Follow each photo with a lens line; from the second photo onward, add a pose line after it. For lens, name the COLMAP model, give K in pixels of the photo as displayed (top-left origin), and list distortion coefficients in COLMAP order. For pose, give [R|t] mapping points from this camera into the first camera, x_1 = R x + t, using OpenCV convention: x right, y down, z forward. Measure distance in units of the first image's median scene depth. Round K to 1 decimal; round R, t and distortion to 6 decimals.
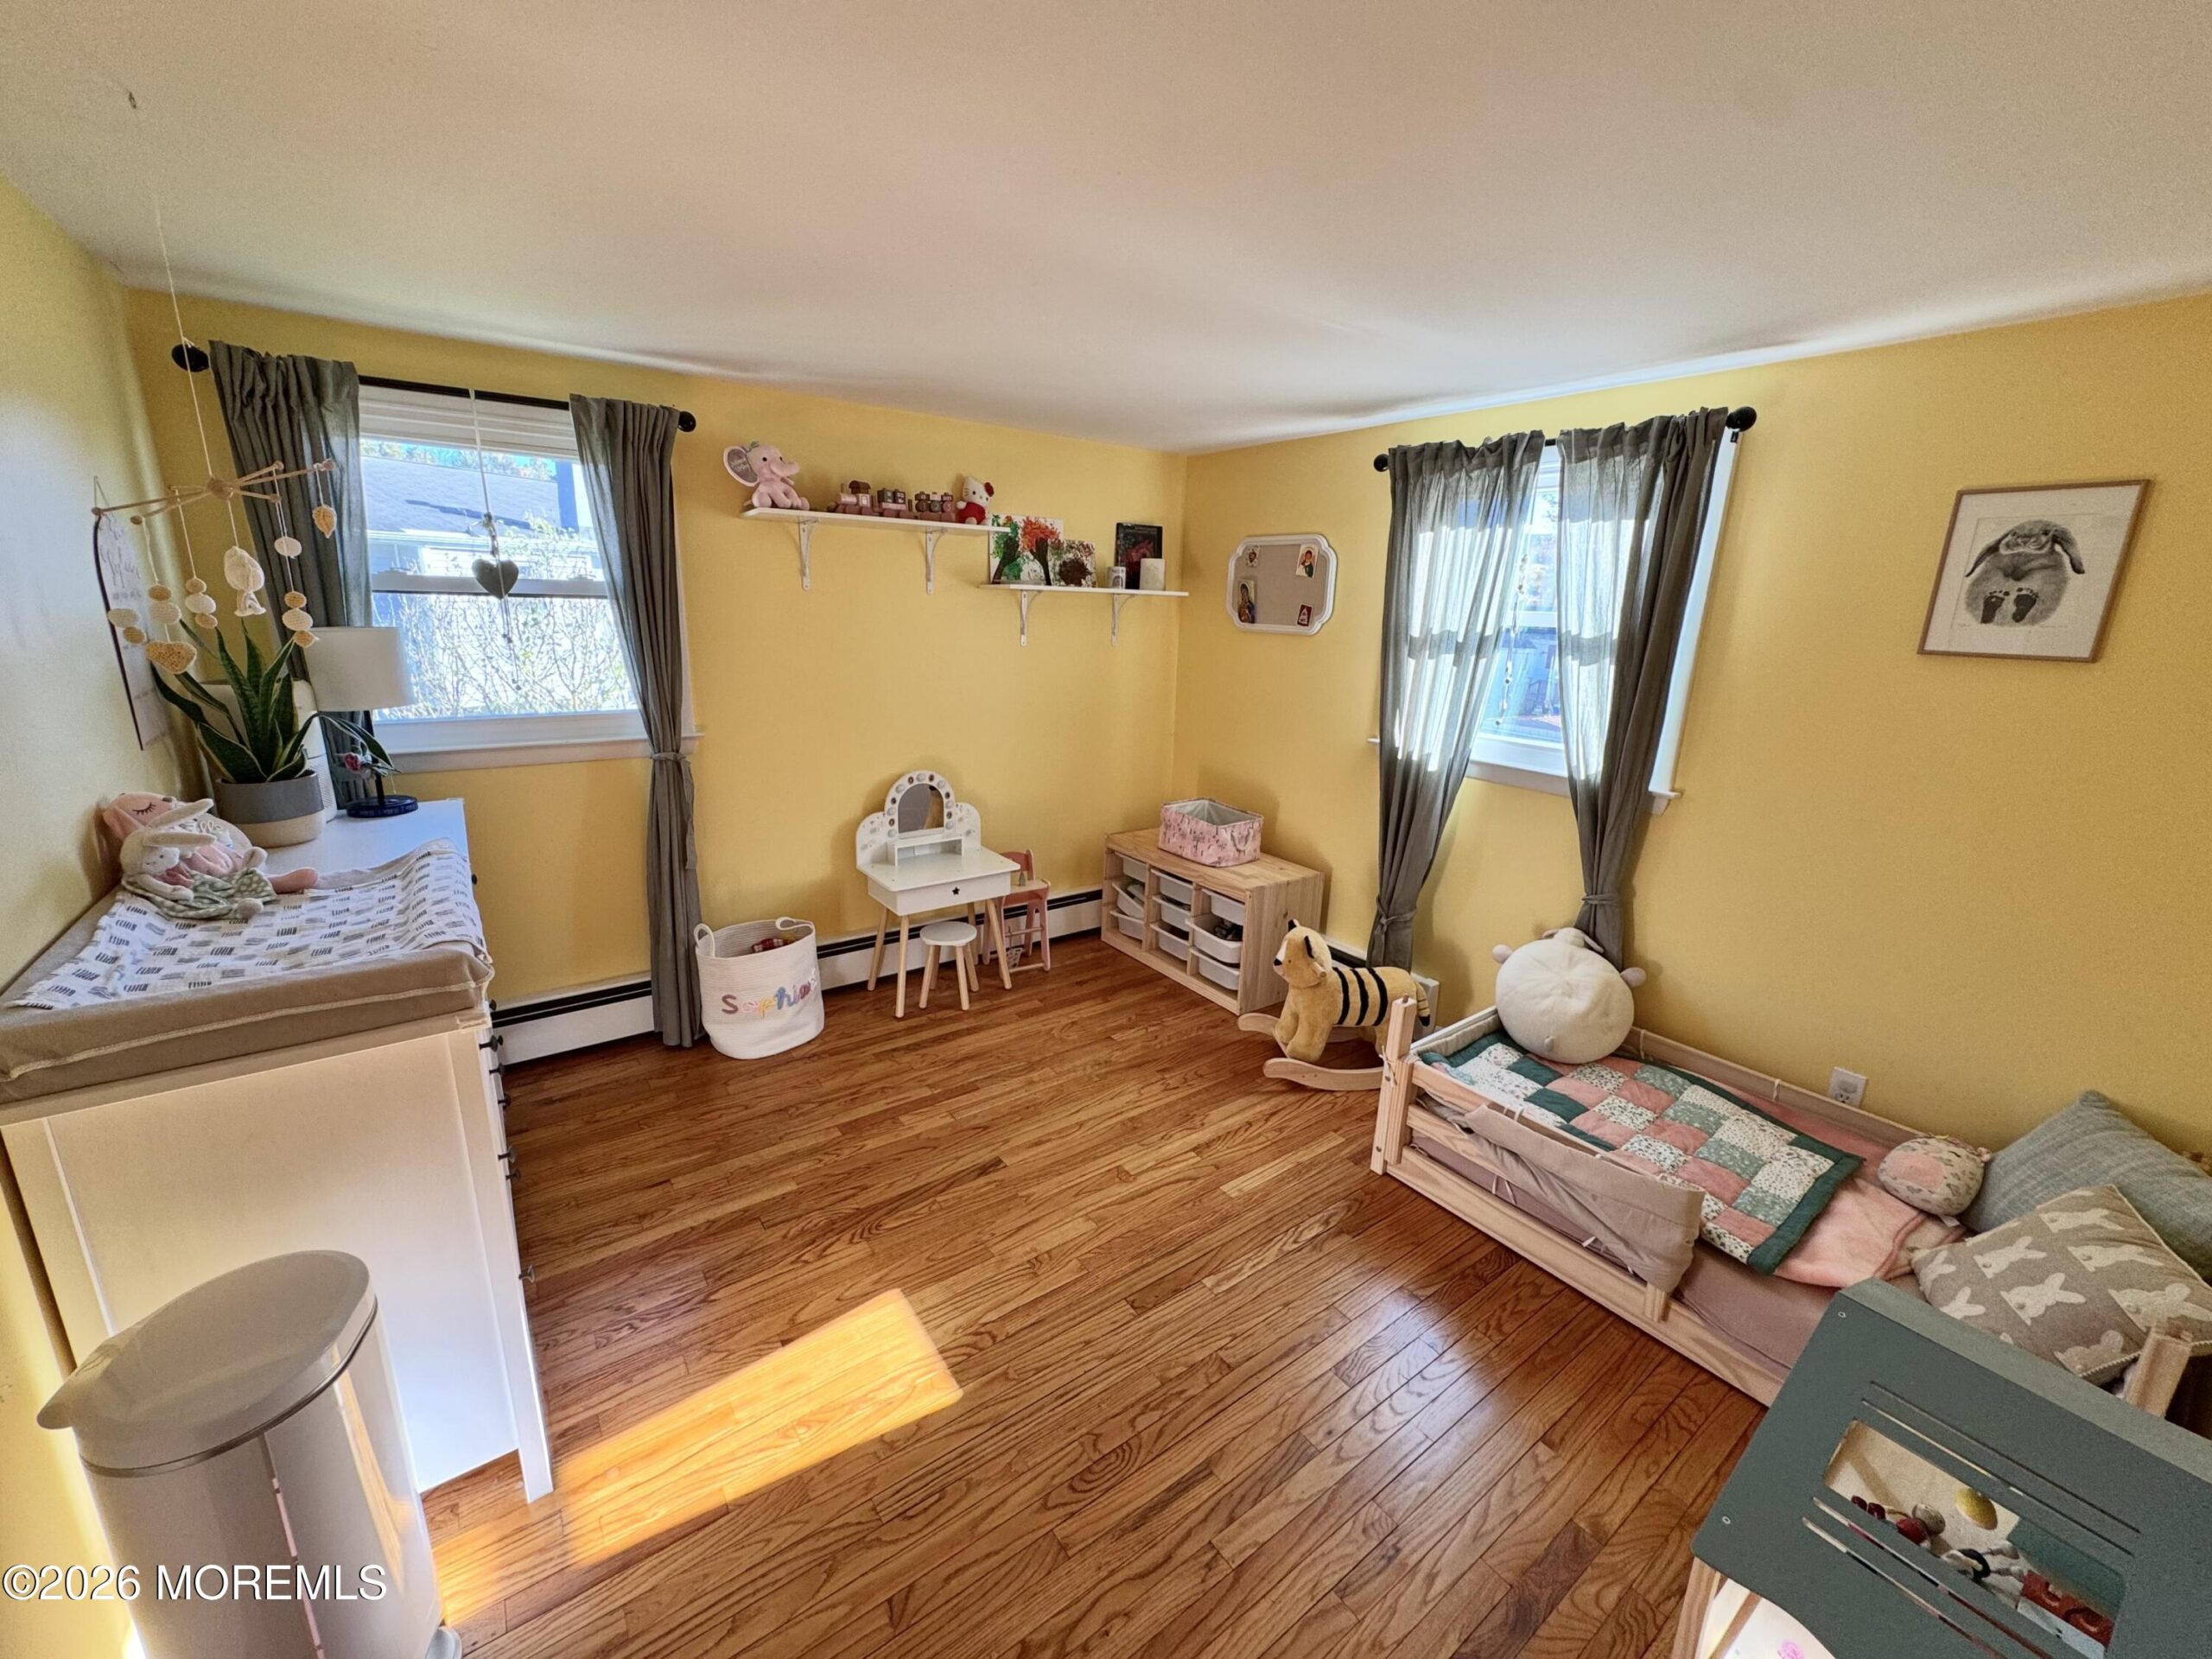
lens RADIAL K [[875.8, 0, 1103.3], [0, 875.8, 825.2], [0, 0, 1]] dist [-0.006220, 0.000489]
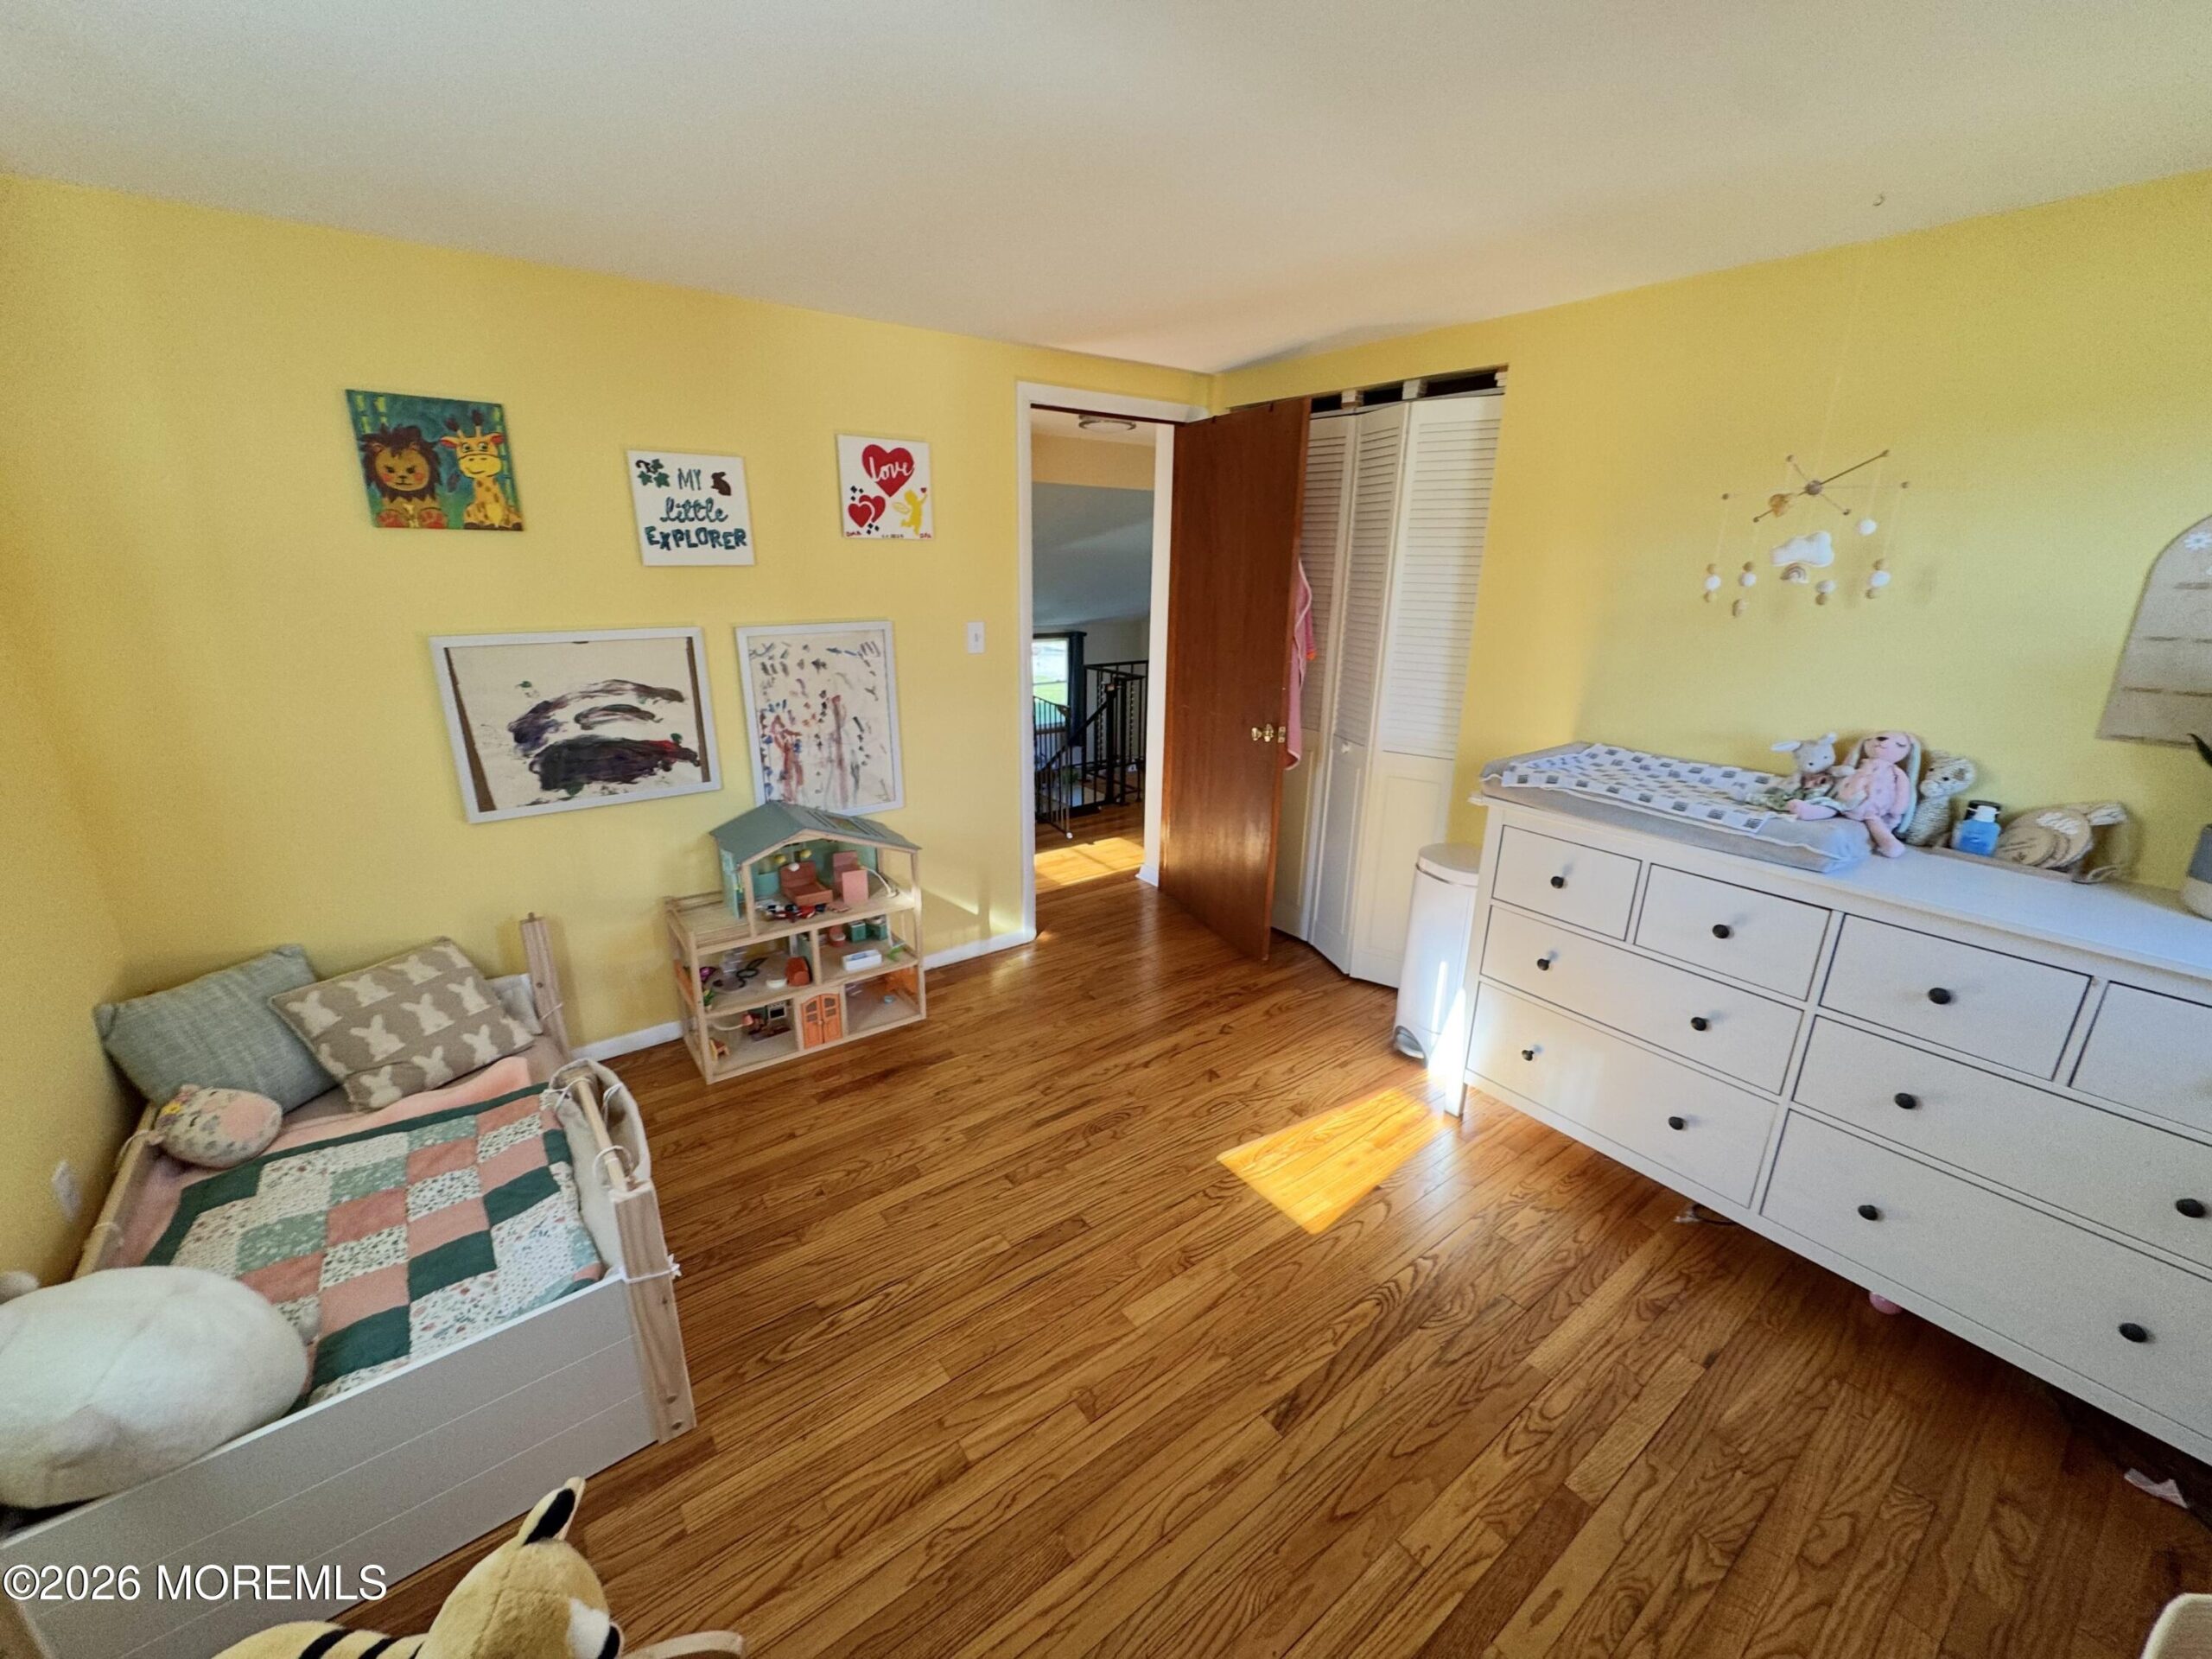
lens RADIAL K [[875.8, 0, 1102.8], [0, 875.8, 826.5], [0, 0, 1]] dist [-0.006220, 0.000489]
pose [[-0.998845, -0.041928, -0.023487, 0.052693], [-0.047996, 0.845487, 0.531834, -0.390160], [-0.002441, 0.532347, -0.846523, 1.556666]]
